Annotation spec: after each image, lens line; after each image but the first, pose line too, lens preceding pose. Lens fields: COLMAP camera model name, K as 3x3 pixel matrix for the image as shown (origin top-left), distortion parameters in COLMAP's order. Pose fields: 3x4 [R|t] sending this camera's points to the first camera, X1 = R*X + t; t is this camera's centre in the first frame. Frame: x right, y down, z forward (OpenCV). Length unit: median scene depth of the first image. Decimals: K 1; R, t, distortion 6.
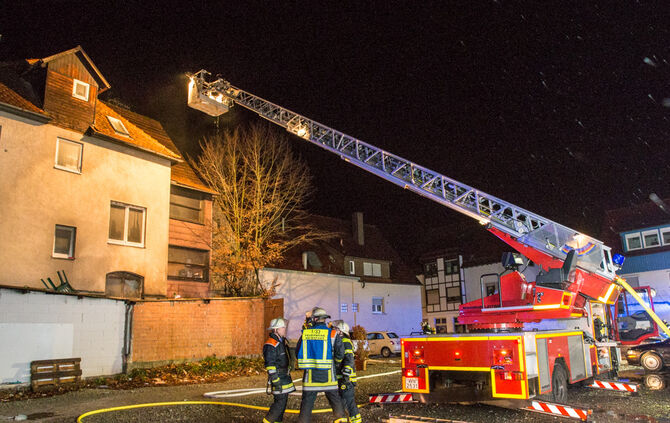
lens RADIAL K [[489.9, 0, 345.5], [0, 489.9, 230.9], [0, 0, 1]] dist [-0.059180, 0.006268]
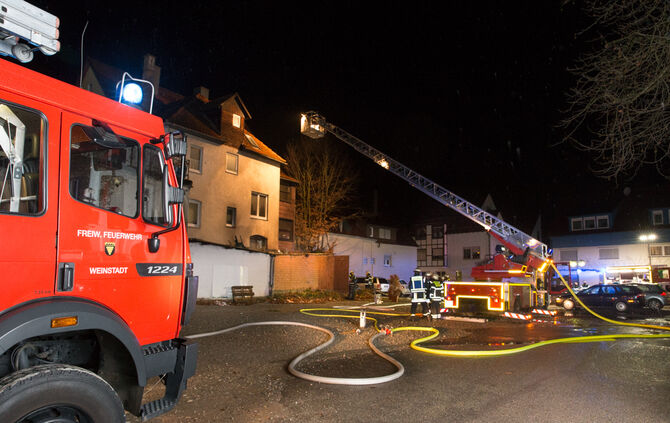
lens RADIAL K [[456.6, 0, 334.5], [0, 456.6, 228.9], [0, 0, 1]] dist [-0.093890, 0.101391]
pose [[0.998191, 0.054462, 0.025475, -0.252797], [-0.056625, 0.993982, 0.093774, -0.098875], [-0.020215, -0.095047, 0.995267, -0.546345]]
